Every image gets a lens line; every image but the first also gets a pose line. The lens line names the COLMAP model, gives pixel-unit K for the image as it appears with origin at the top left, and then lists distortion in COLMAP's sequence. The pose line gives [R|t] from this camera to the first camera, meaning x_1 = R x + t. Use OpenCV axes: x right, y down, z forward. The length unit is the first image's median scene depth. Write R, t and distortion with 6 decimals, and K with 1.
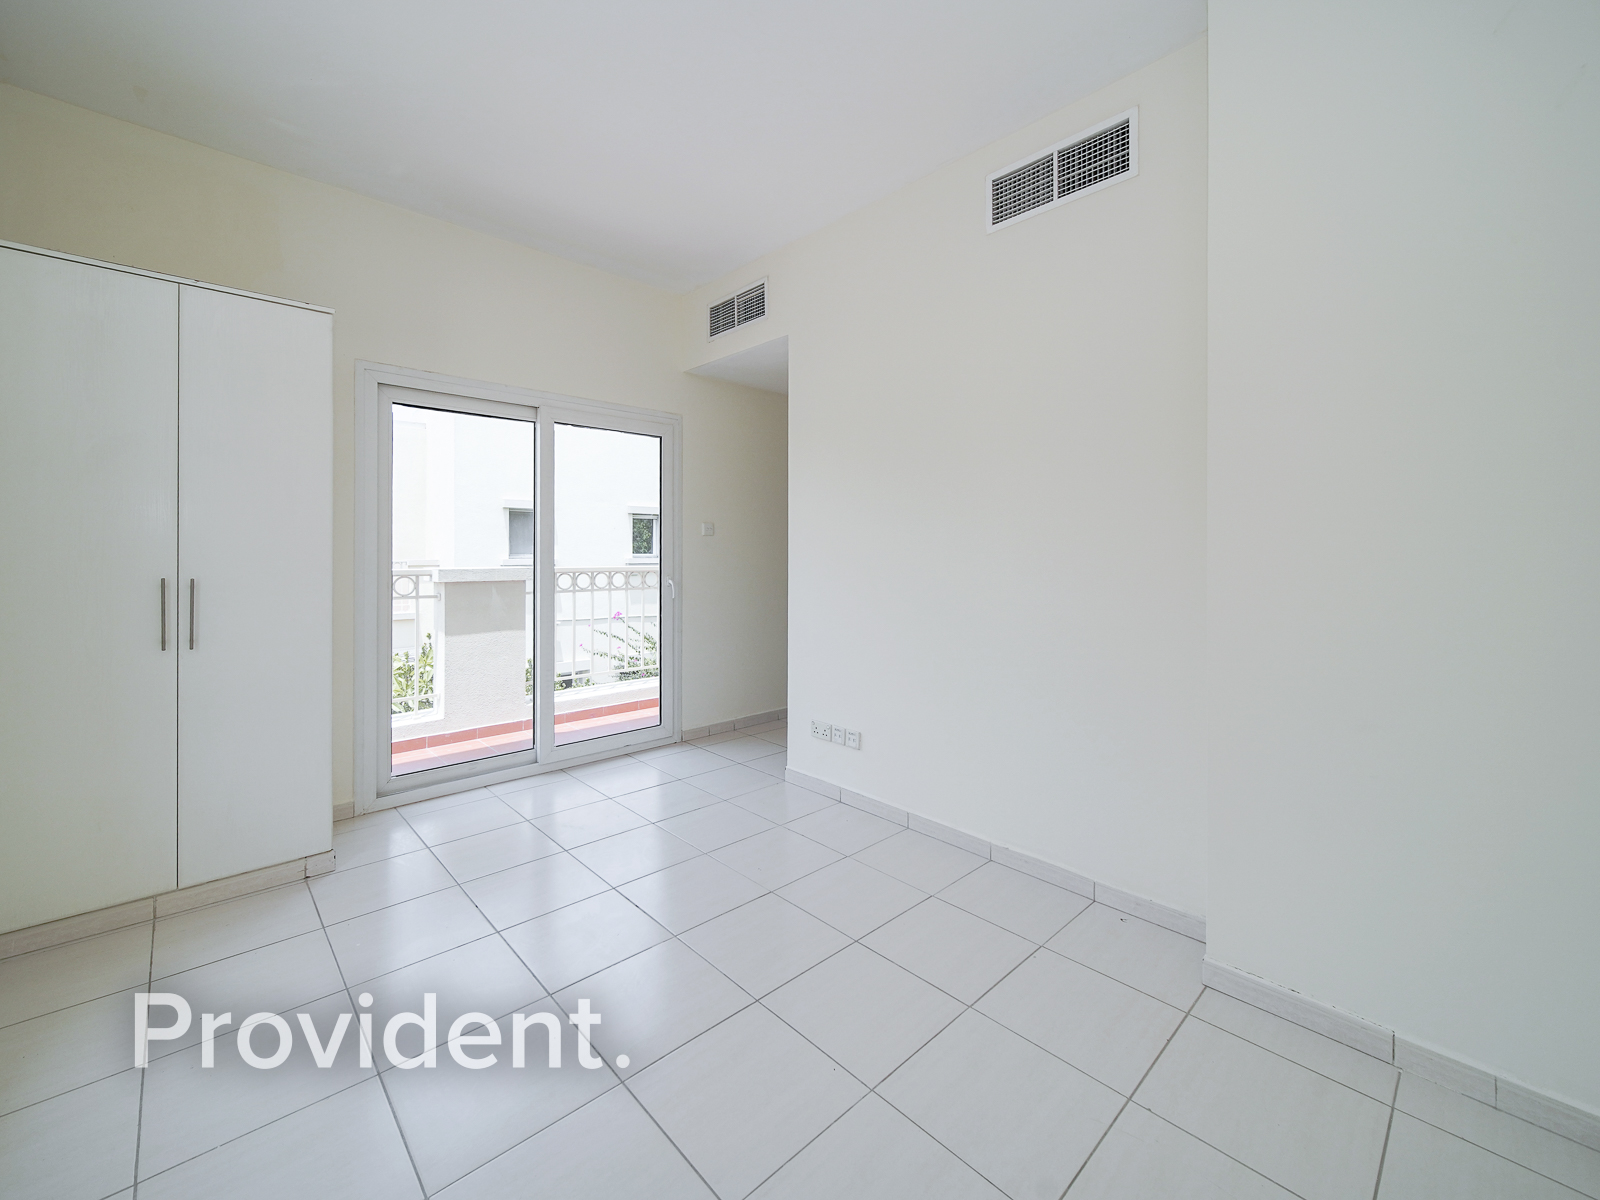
lens RADIAL K [[673.0, 0, 799.4], [0, 673.0, 552.7], [0, 0, 1]] dist [0.000506, -0.000696]
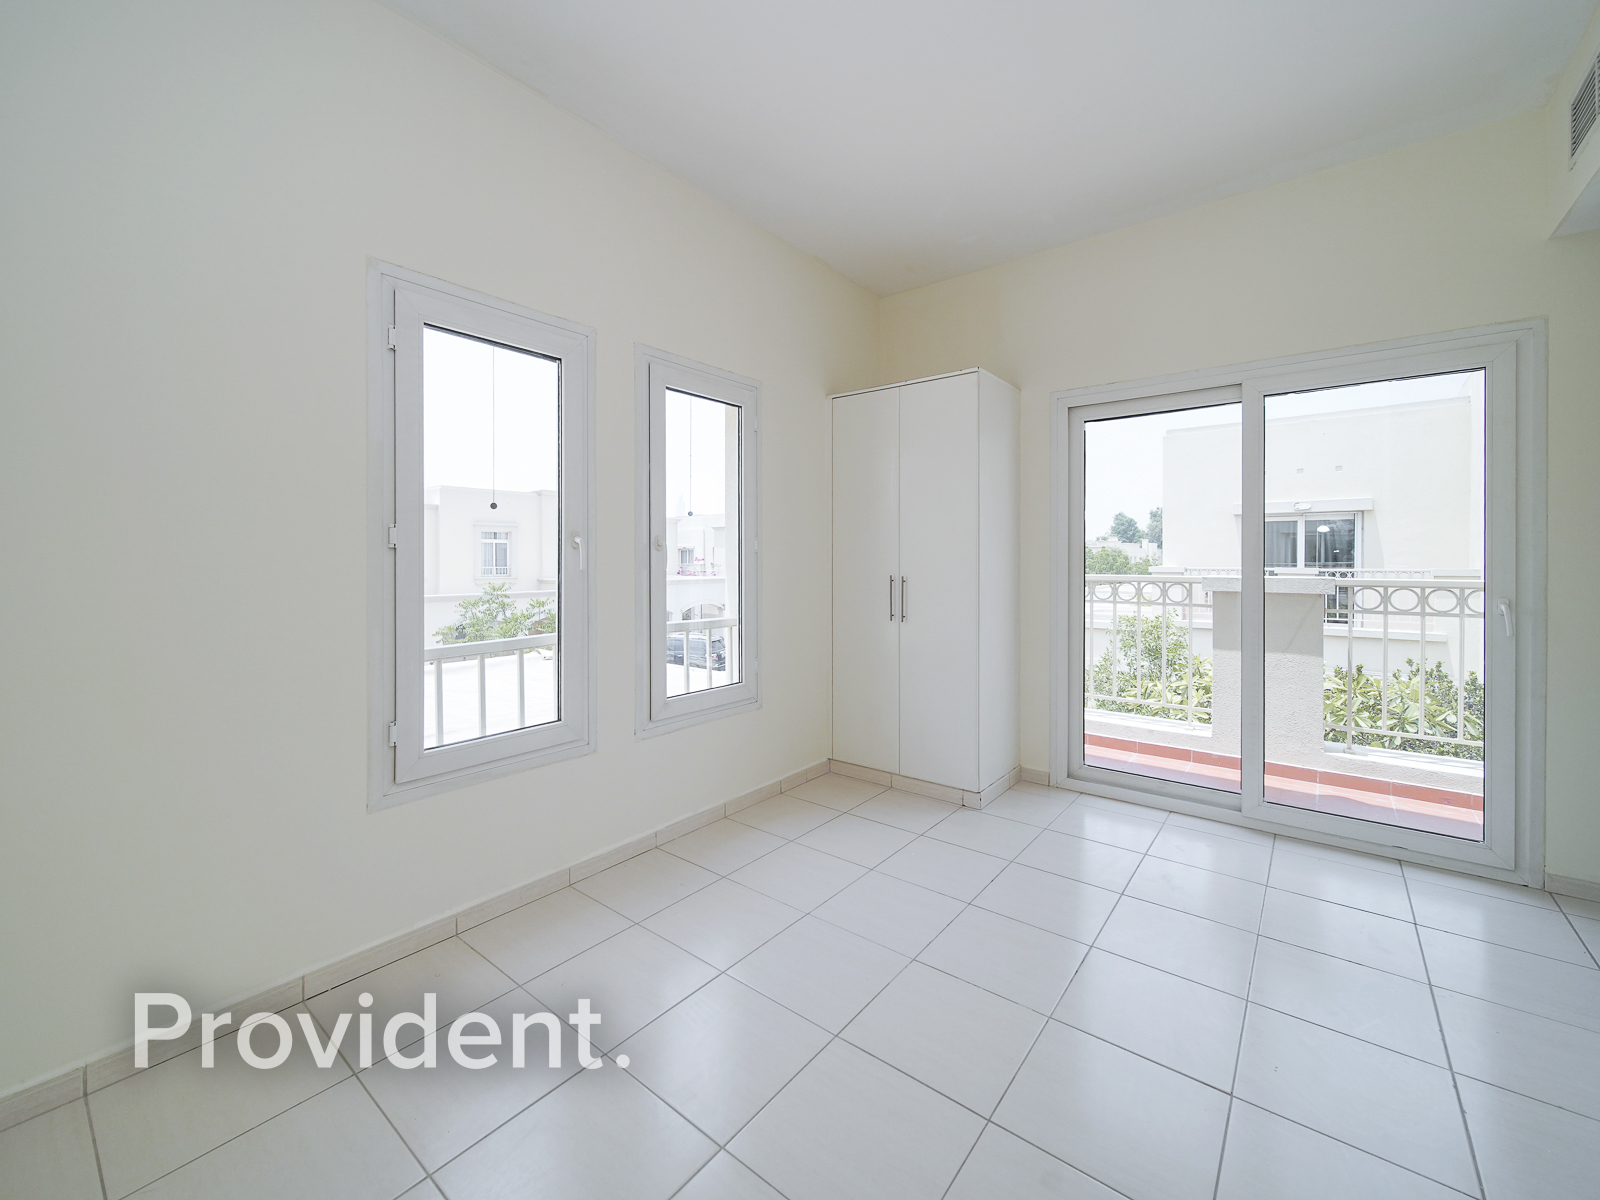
lens RADIAL K [[673.0, 0, 799.4], [0, 673.0, 552.7], [0, 0, 1]] dist [0.000506, -0.000696]
pose [[0.125196, -0.009524, -0.992086, 0.527835], [-0.002043, 0.999949, -0.009857, 0.001933], [0.992130, 0.003261, 0.125171, 0.505739]]
